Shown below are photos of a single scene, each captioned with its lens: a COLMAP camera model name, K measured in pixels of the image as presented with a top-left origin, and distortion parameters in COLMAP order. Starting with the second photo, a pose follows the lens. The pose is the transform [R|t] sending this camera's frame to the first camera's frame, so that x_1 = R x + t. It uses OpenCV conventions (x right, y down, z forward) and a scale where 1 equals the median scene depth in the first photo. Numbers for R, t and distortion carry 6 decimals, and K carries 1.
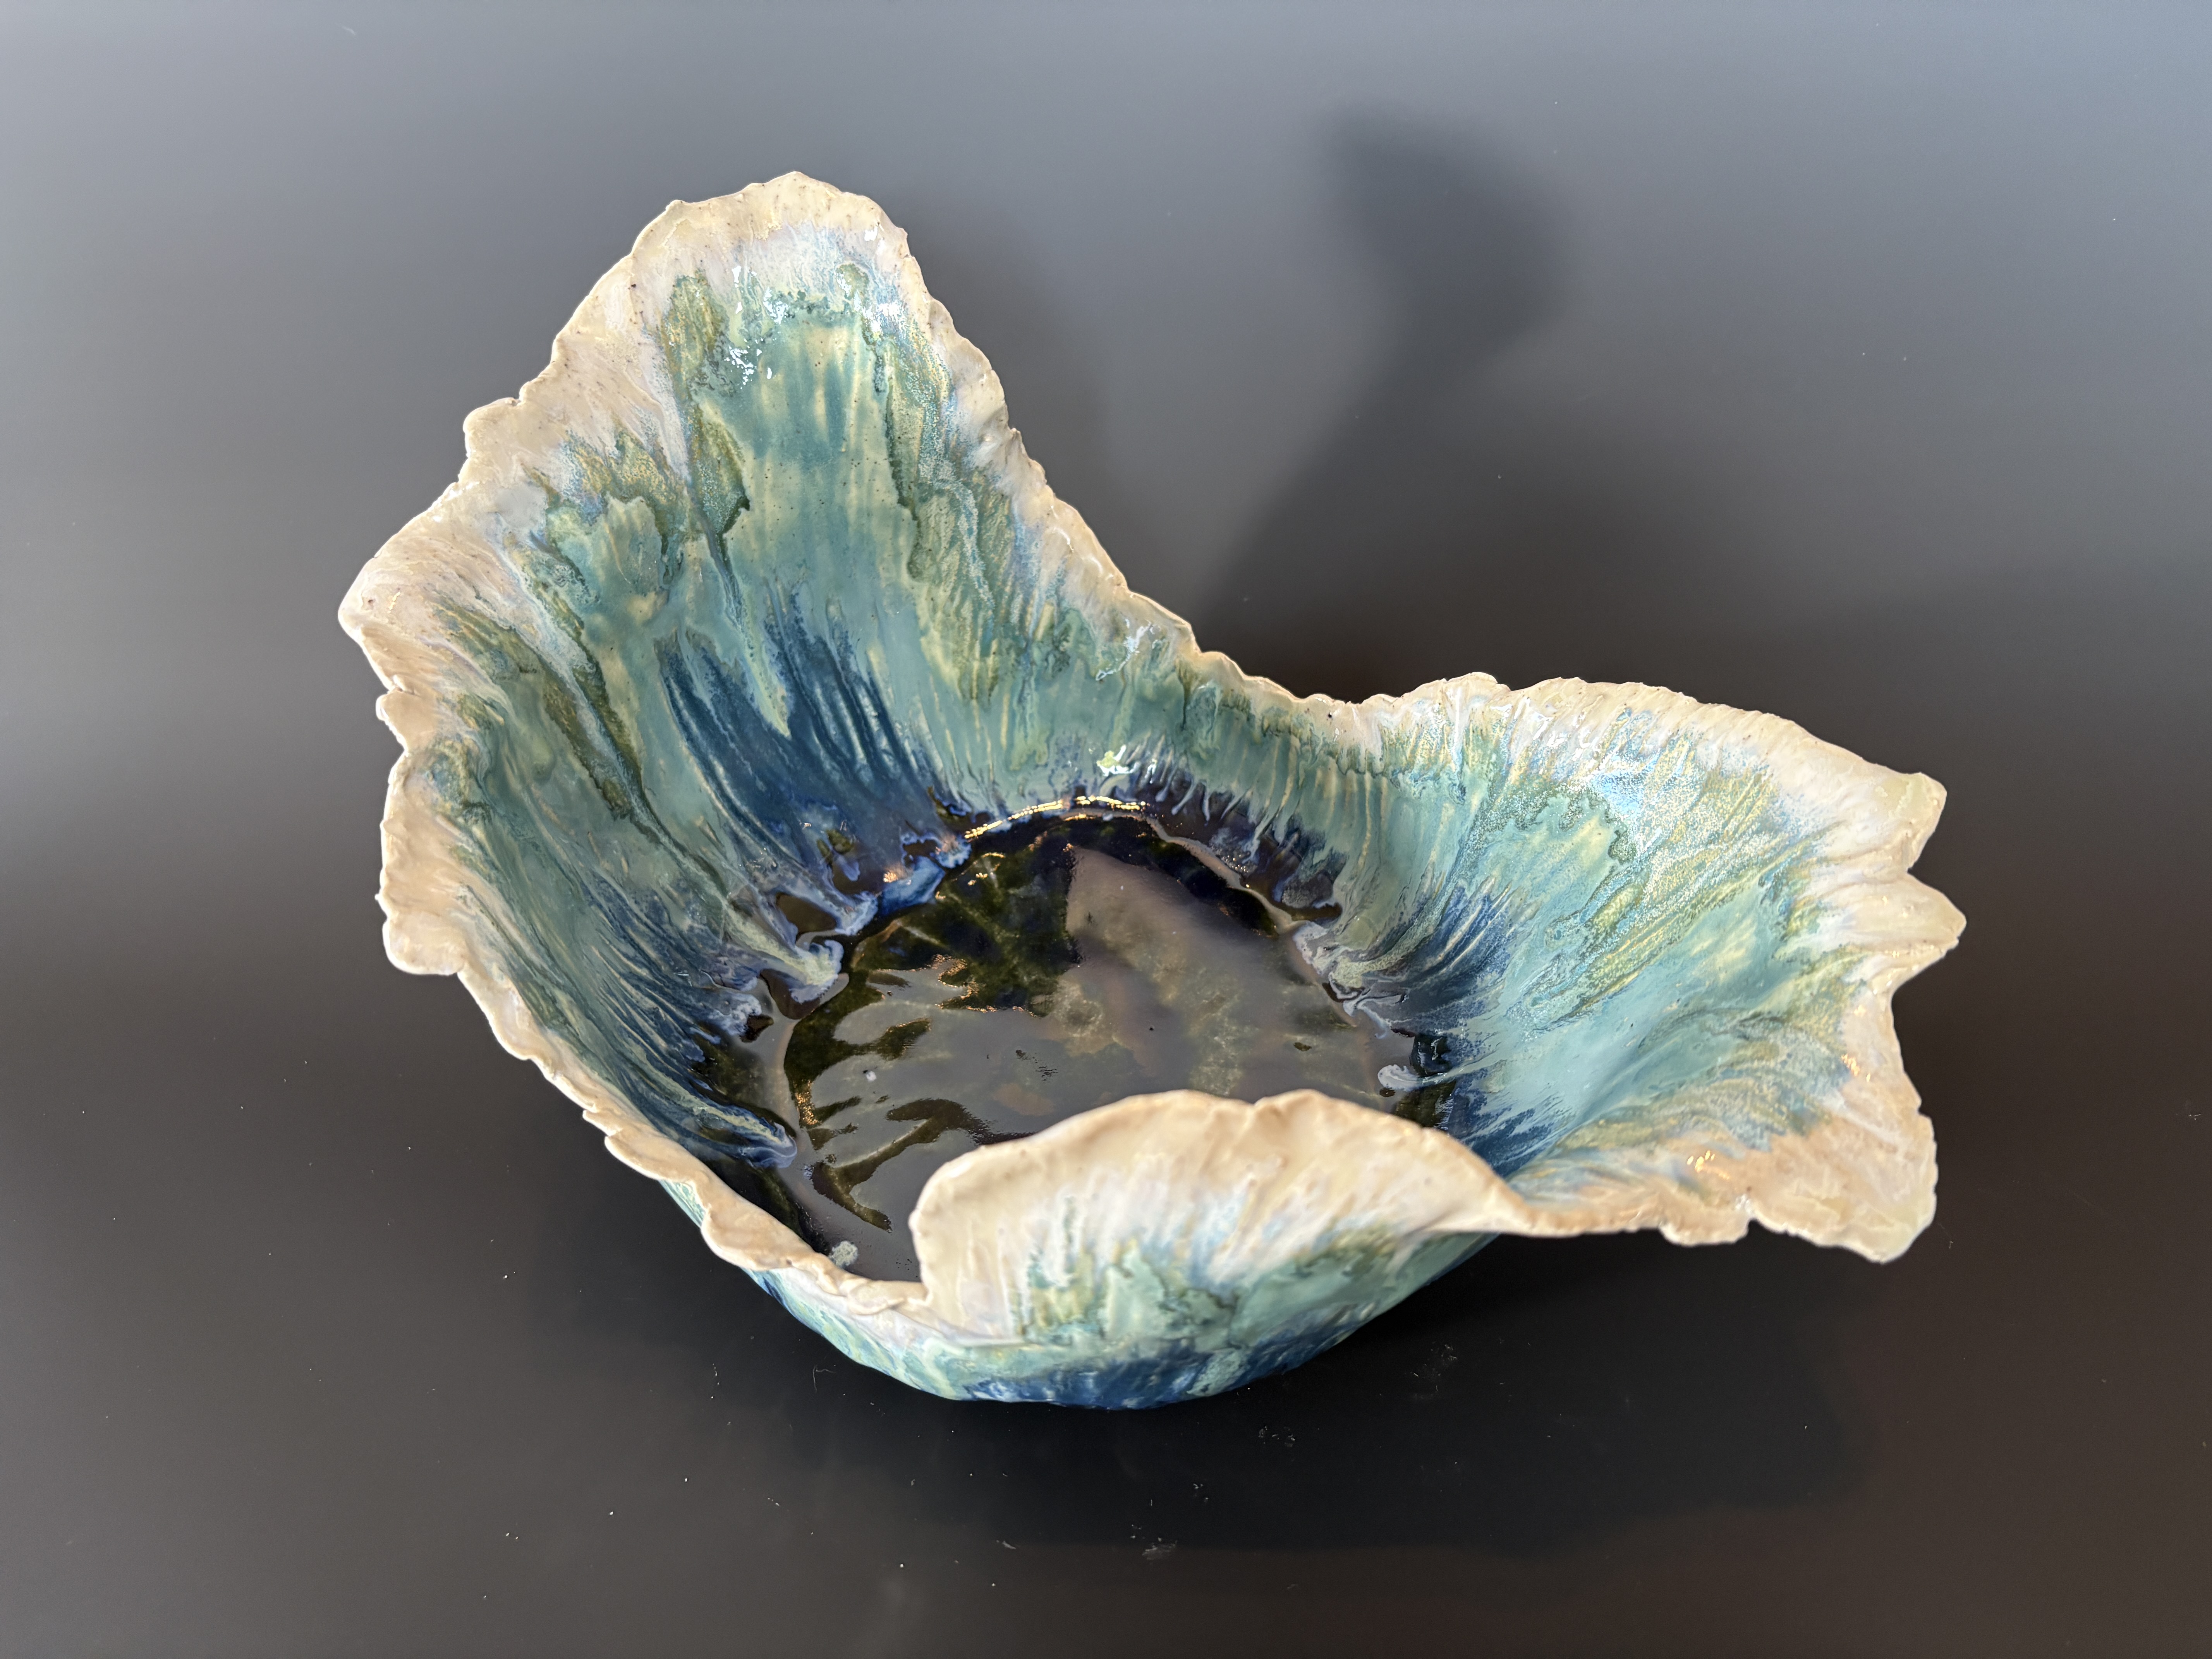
lens RADIAL K [[1732.4, 0, 1112.1], [0, 1732.4, 825.4], [0, 0, 1]] dist [0.014811, -0.049407]
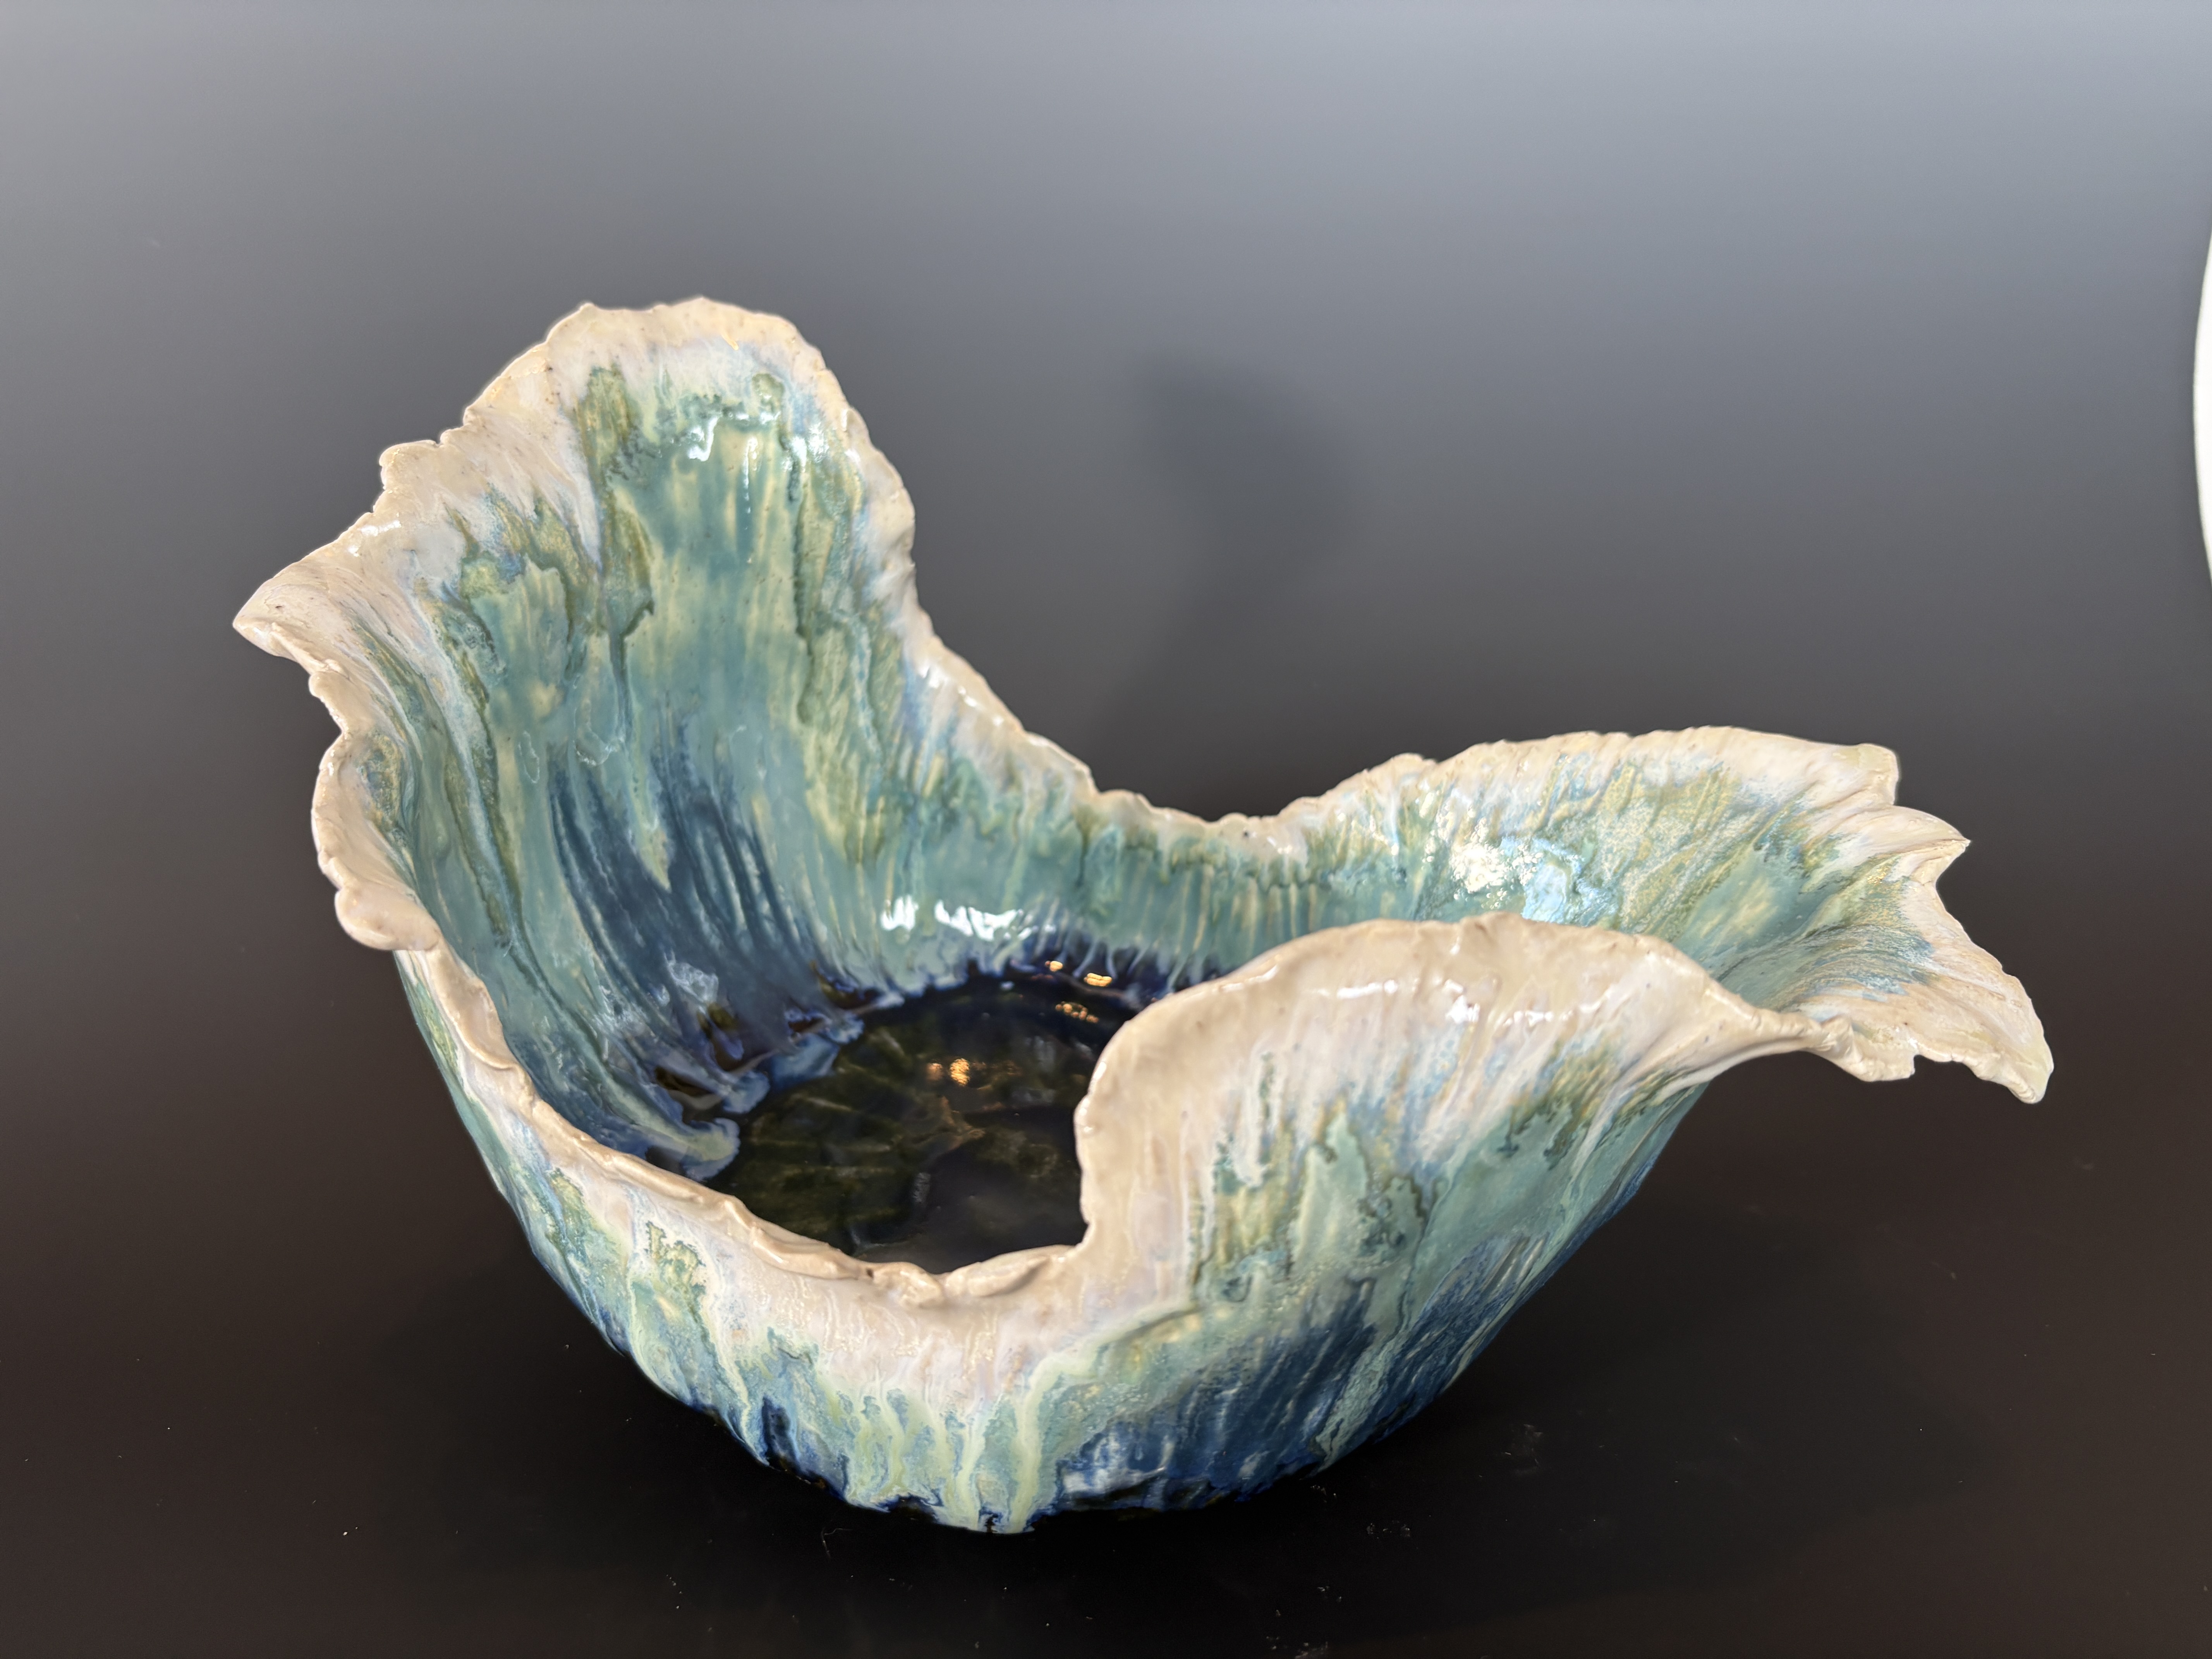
lens RADIAL K [[1732.4, 0, 1106.5], [0, 1732.4, 825.2], [0, 0, 1]] dist [0.014811, -0.049407]
pose [[0.962871, -0.025457, 0.268760, -0.236927], [0.117972, 0.935135, -0.334075, 0.276731], [-0.242822, 0.353377, 0.903417, 0.140103]]
